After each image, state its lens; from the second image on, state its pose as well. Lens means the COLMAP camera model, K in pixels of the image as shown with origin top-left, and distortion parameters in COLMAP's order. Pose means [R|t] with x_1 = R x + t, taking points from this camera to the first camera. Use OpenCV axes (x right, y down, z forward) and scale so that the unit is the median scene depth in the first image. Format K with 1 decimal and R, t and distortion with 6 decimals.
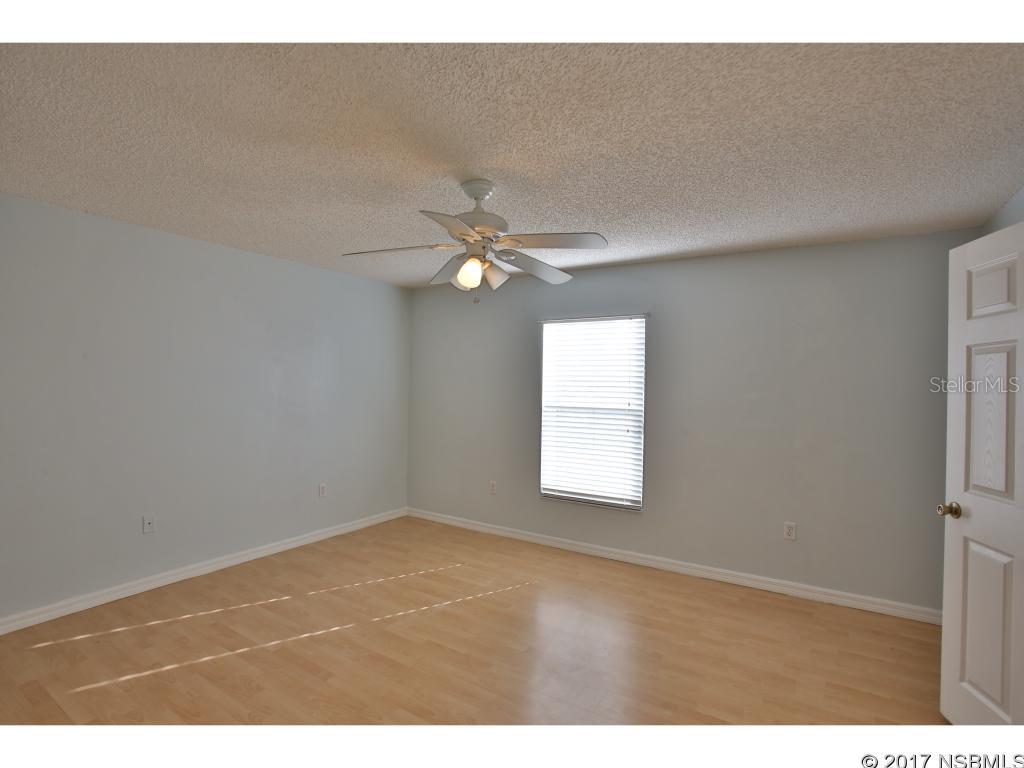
lens RADIAL K [[495.9, 0, 512.0], [0, 495.9, 384.0], [0, 0, 1]] dist [-0.076432, 0.030994]
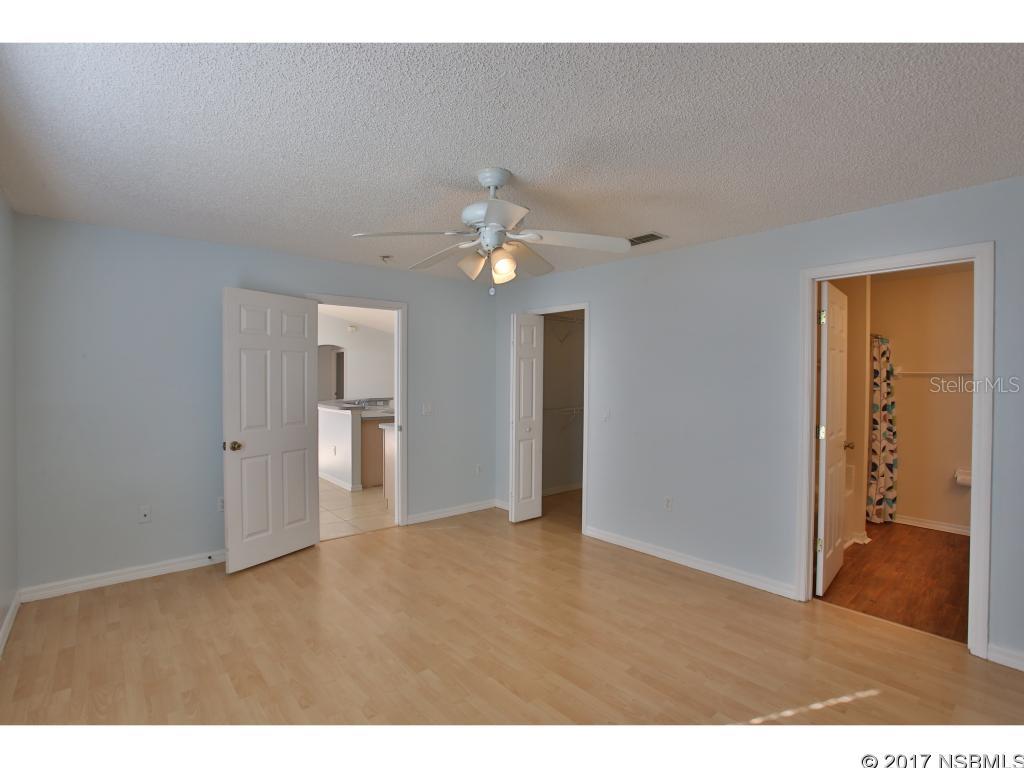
lens RADIAL K [[495.9, 0, 512.0], [0, 495.9, 384.0], [0, 0, 1]] dist [-0.076432, 0.030994]
pose [[-0.955593, -0.026302, 0.293513, -0.404773], [-0.022661, 0.999618, 0.015799, -0.000152], [-0.293817, 0.008446, -0.955825, 1.936700]]
